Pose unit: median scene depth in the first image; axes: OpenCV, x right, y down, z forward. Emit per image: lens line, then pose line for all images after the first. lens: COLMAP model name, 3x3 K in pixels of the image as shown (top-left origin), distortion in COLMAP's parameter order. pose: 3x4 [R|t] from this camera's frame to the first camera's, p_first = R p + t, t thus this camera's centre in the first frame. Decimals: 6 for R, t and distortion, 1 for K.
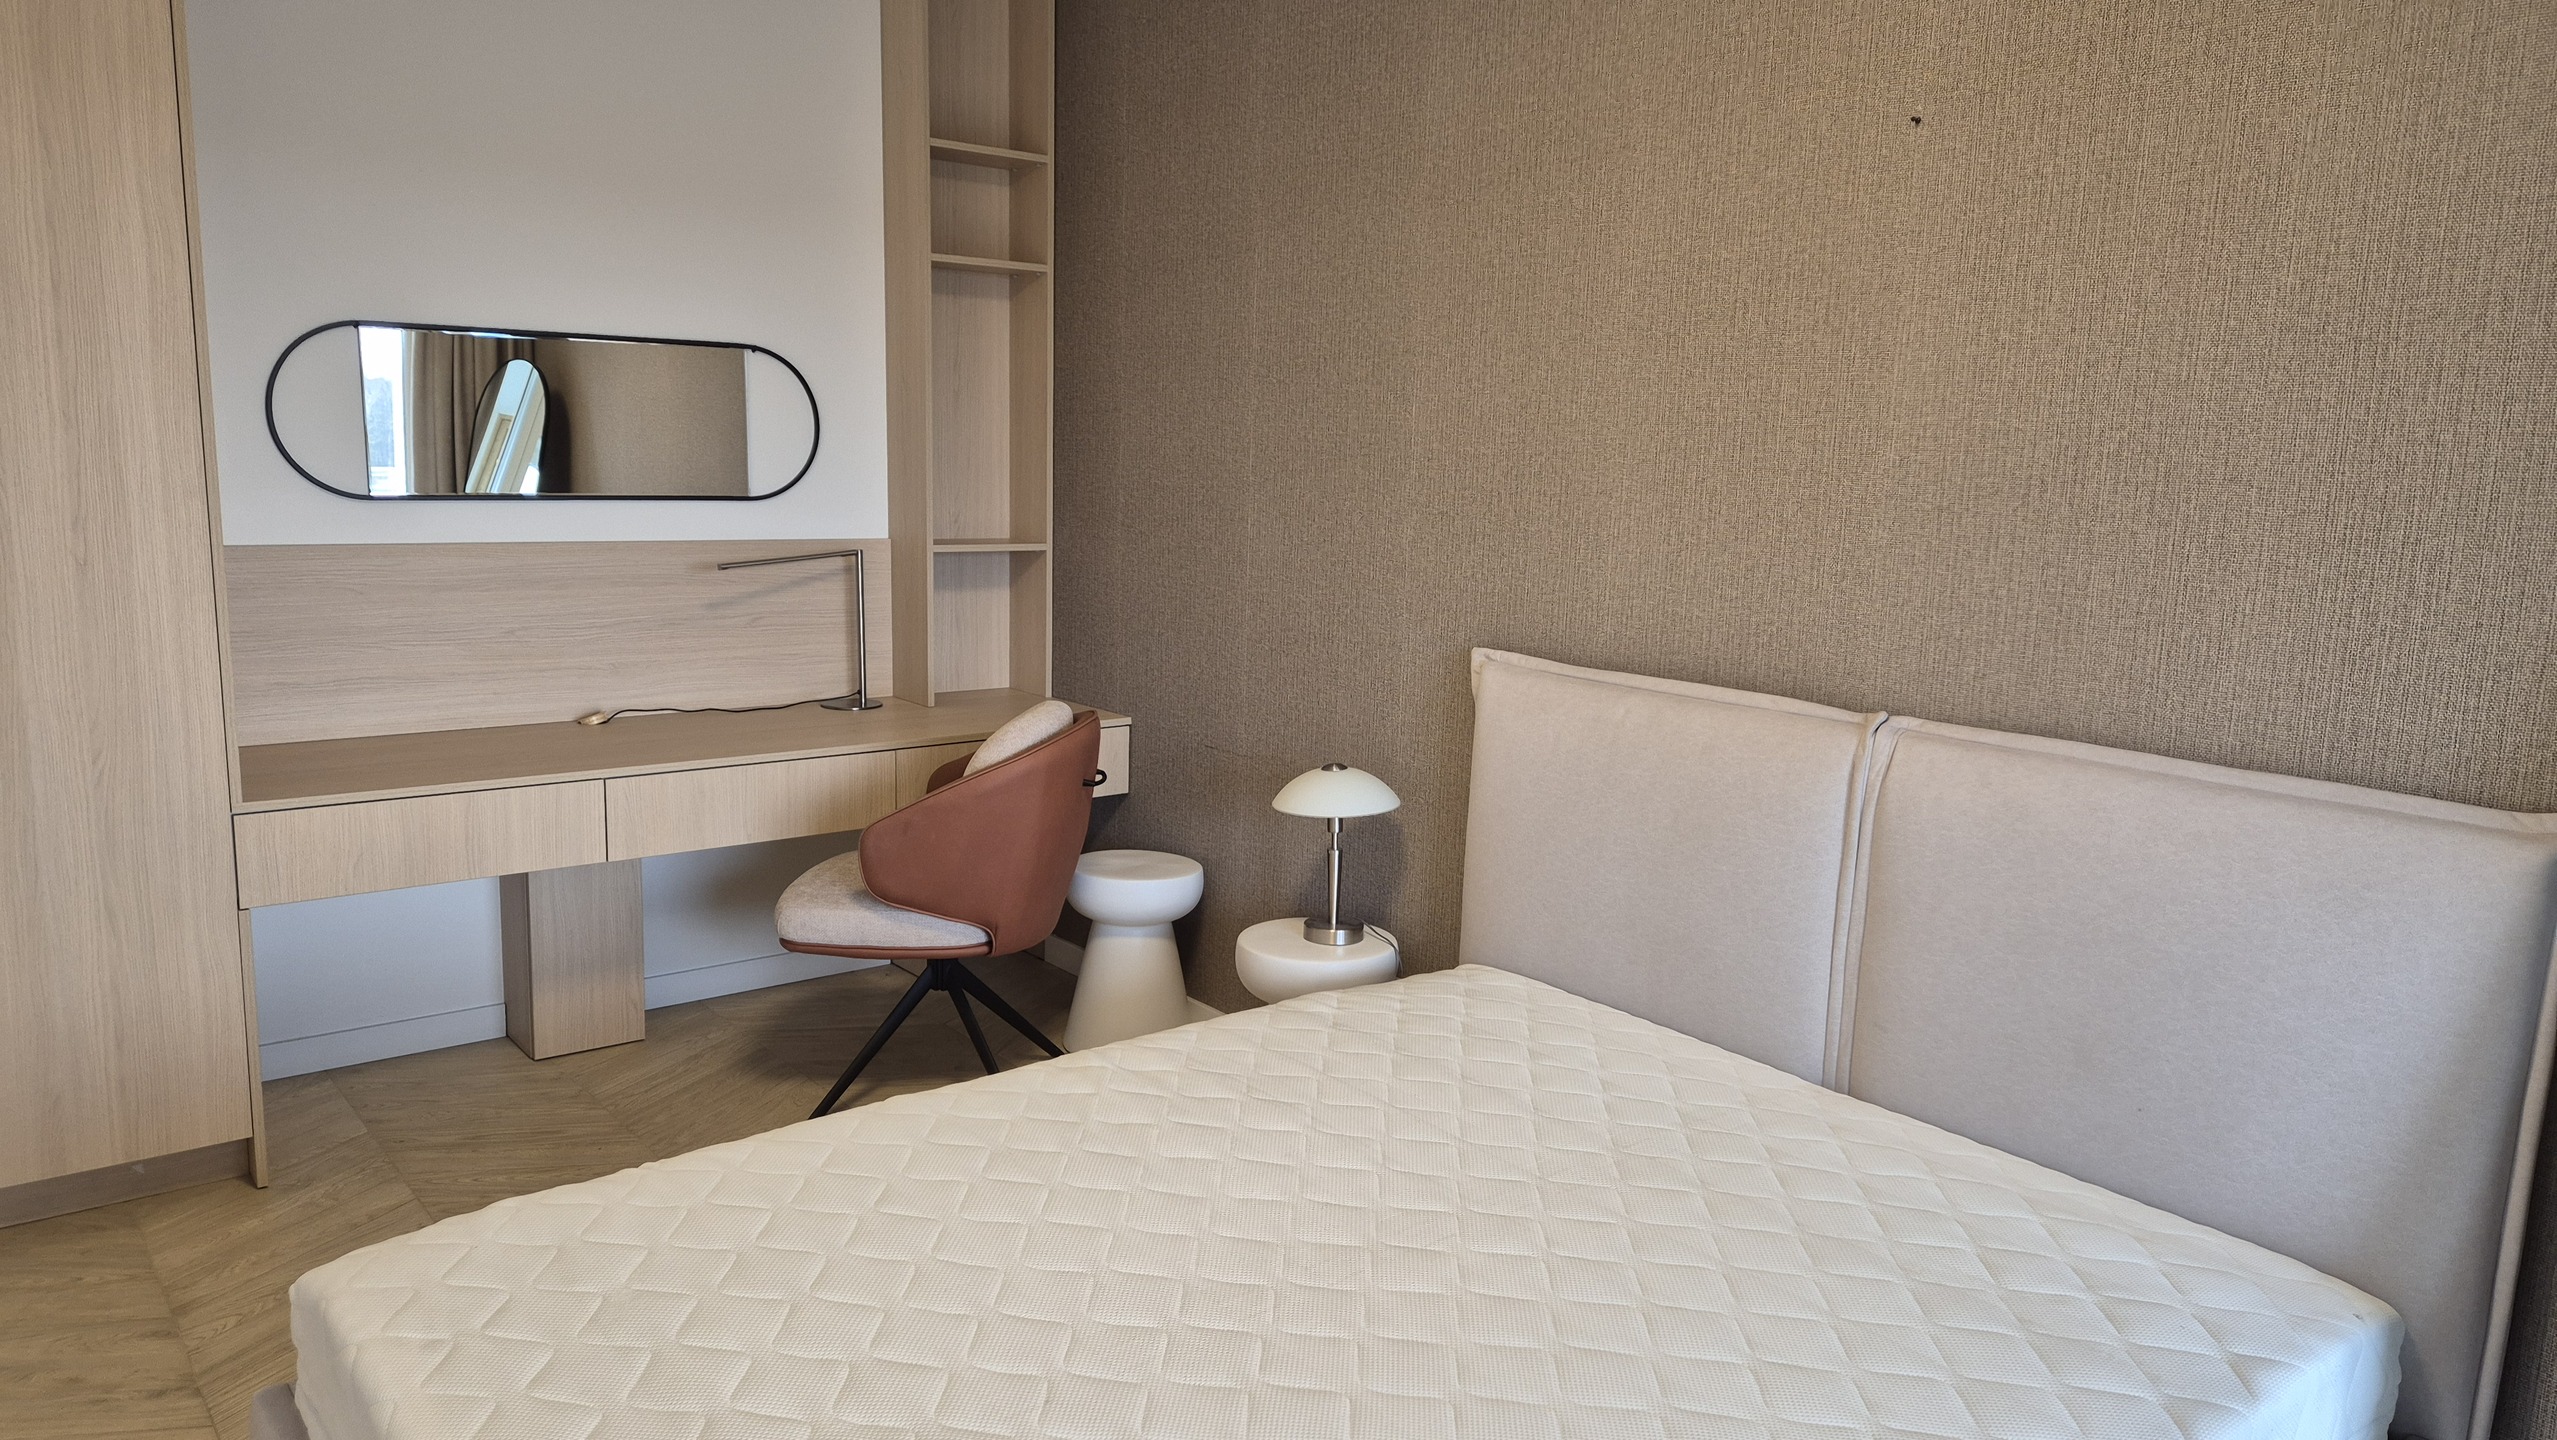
lens RADIAL K [[1758.3, 0, 1294.8], [0, 1758.3, 732.0], [0, 0, 1]] dist [0.047274, -0.003192]
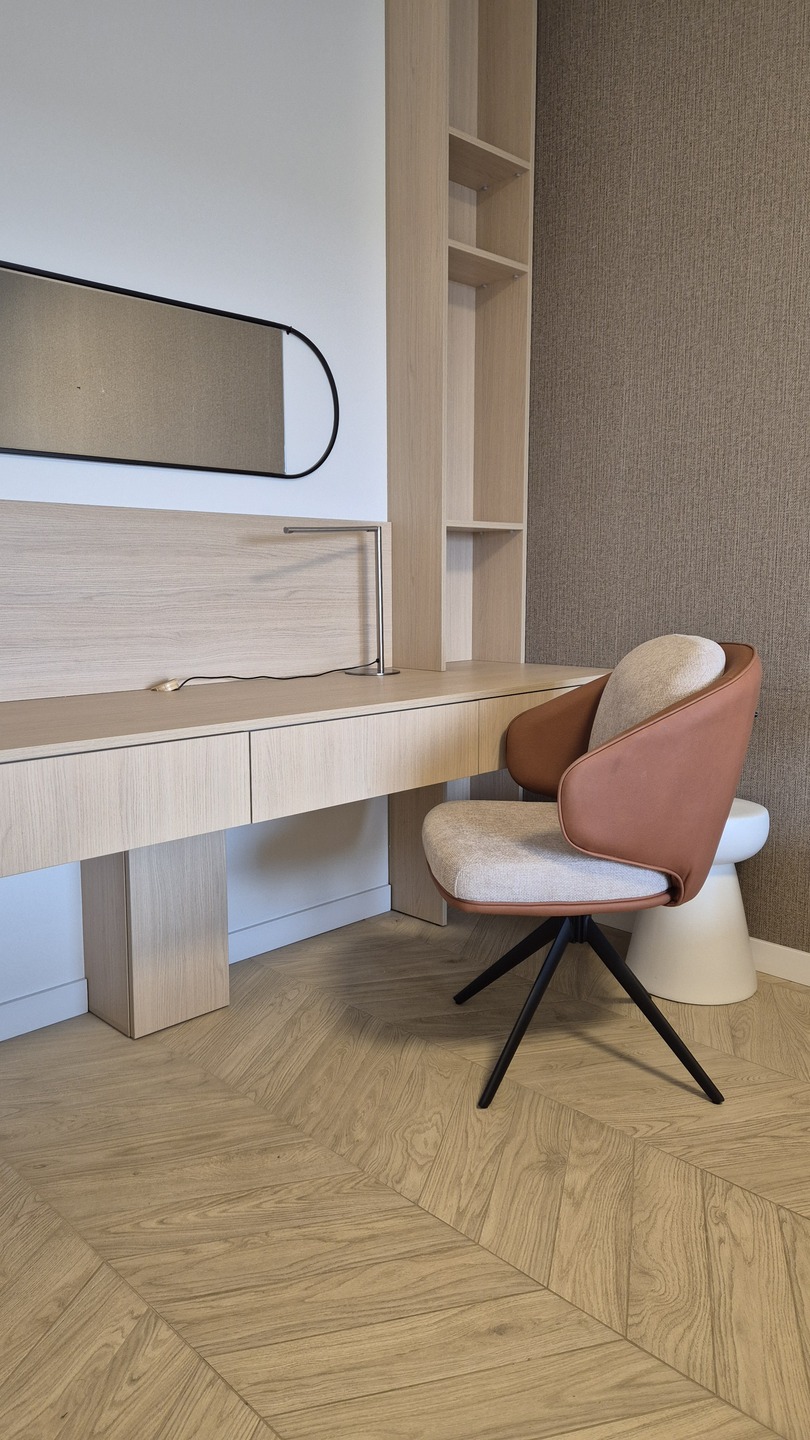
lens RADIAL K [[990.2, 0, 395.2], [0, 990.2, 711.9], [0, 0, 1]] dist [0.047274, -0.003192]
pose [[0.996408, -0.050081, 0.068281, -0.298412], [0.052484, 0.998047, -0.033863, 0.032216], [-0.066452, 0.037325, 0.997091, 0.421544]]
